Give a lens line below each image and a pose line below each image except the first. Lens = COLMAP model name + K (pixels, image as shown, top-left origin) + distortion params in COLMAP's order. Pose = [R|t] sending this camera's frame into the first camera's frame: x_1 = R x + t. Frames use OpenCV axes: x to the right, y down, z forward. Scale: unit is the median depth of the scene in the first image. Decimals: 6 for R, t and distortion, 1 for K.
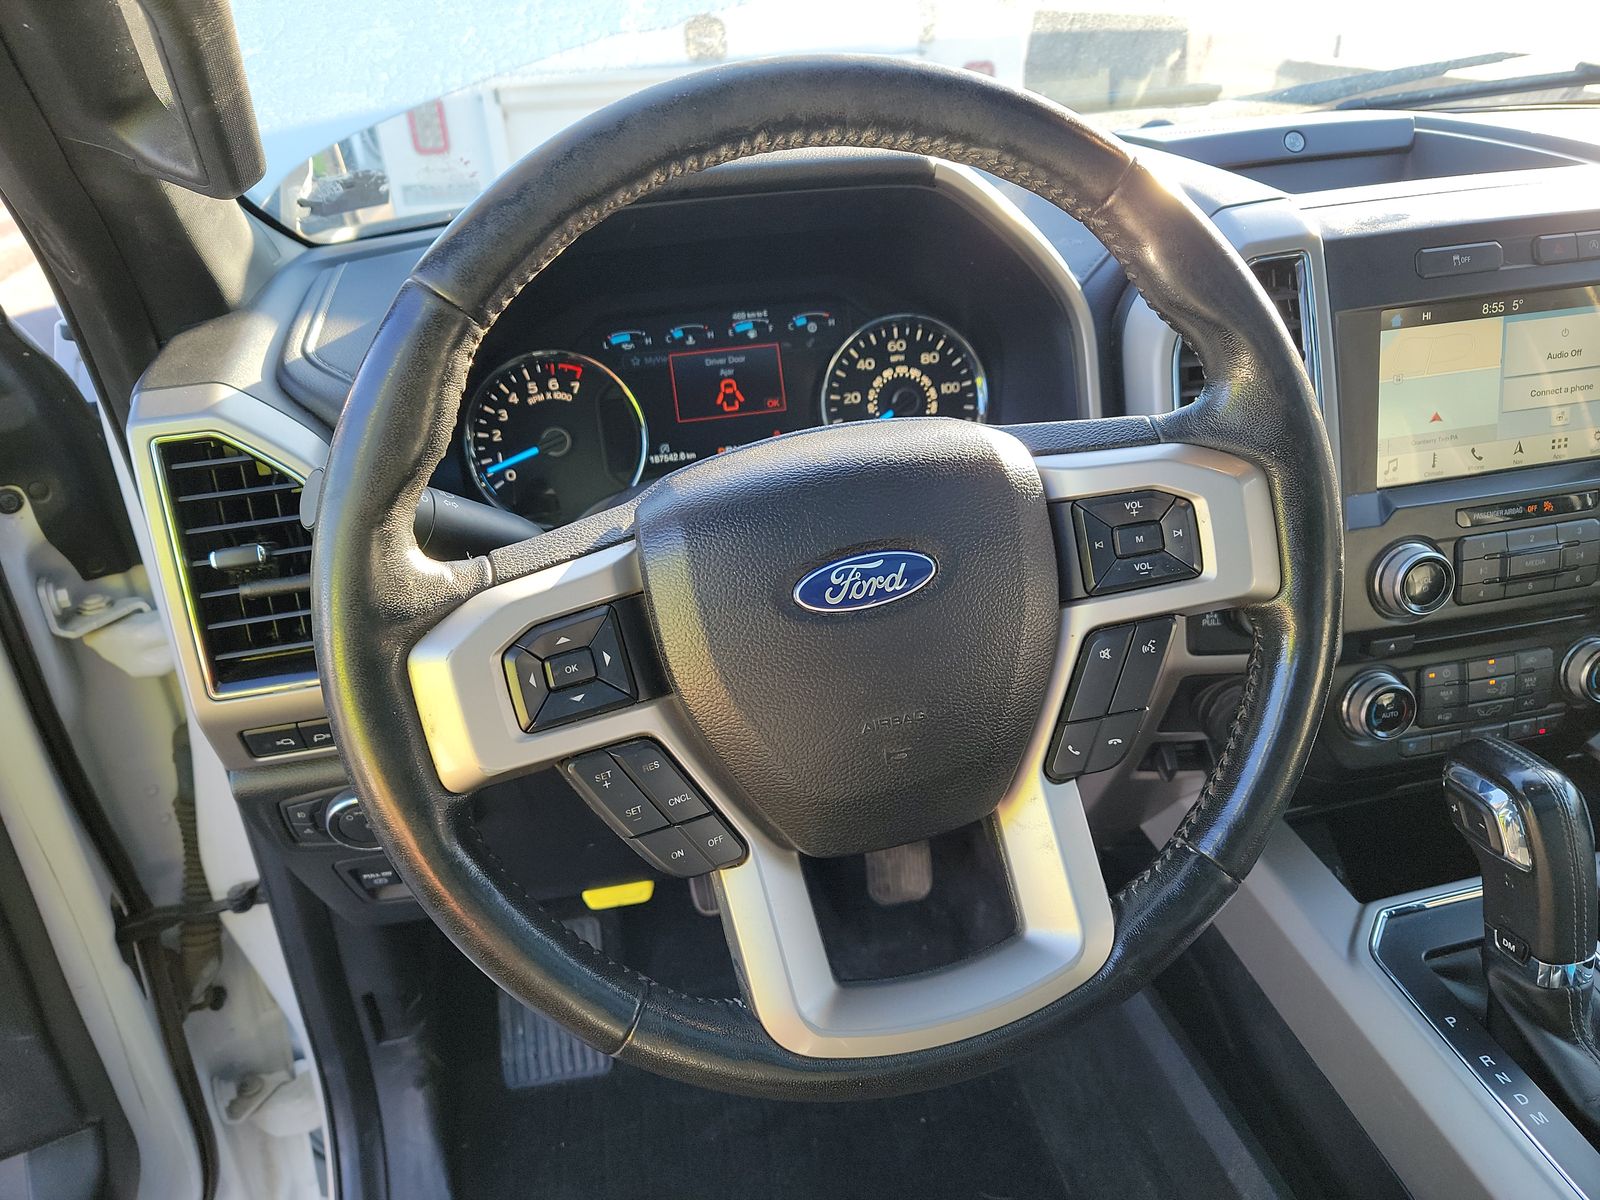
lens RADIAL K [[1123.2, 0, 798.6], [0, 1123.2, 606.0], [0, 0, 1]] dist [-0.018872, -0.003301]
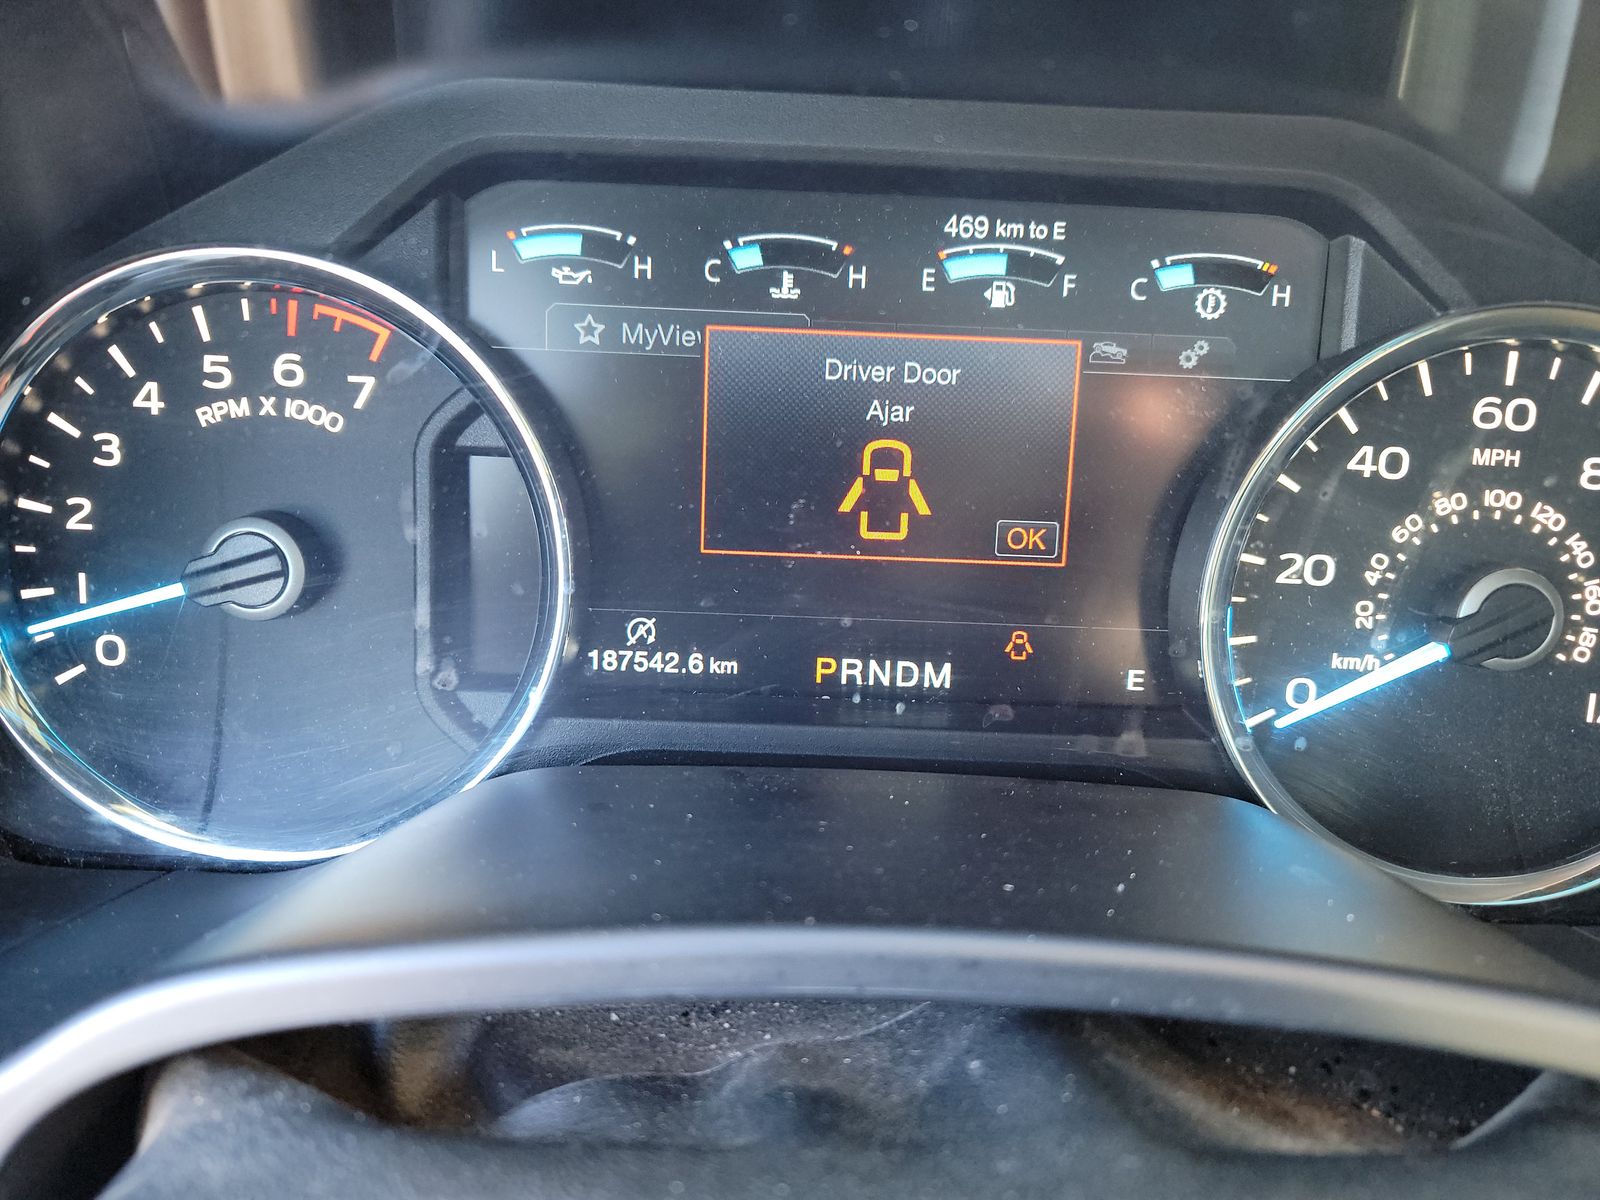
lens RADIAL K [[1123.2, 0, 798.6], [0, 1123.2, 592.6], [0, 0, 1]] dist [-0.018872, -0.003301]
pose [[0.971860, 0.184118, -0.146931, -0.035524], [-0.178704, 0.982664, 0.049350, -0.172585], [0.153470, -0.021704, 0.987915, 0.706822]]
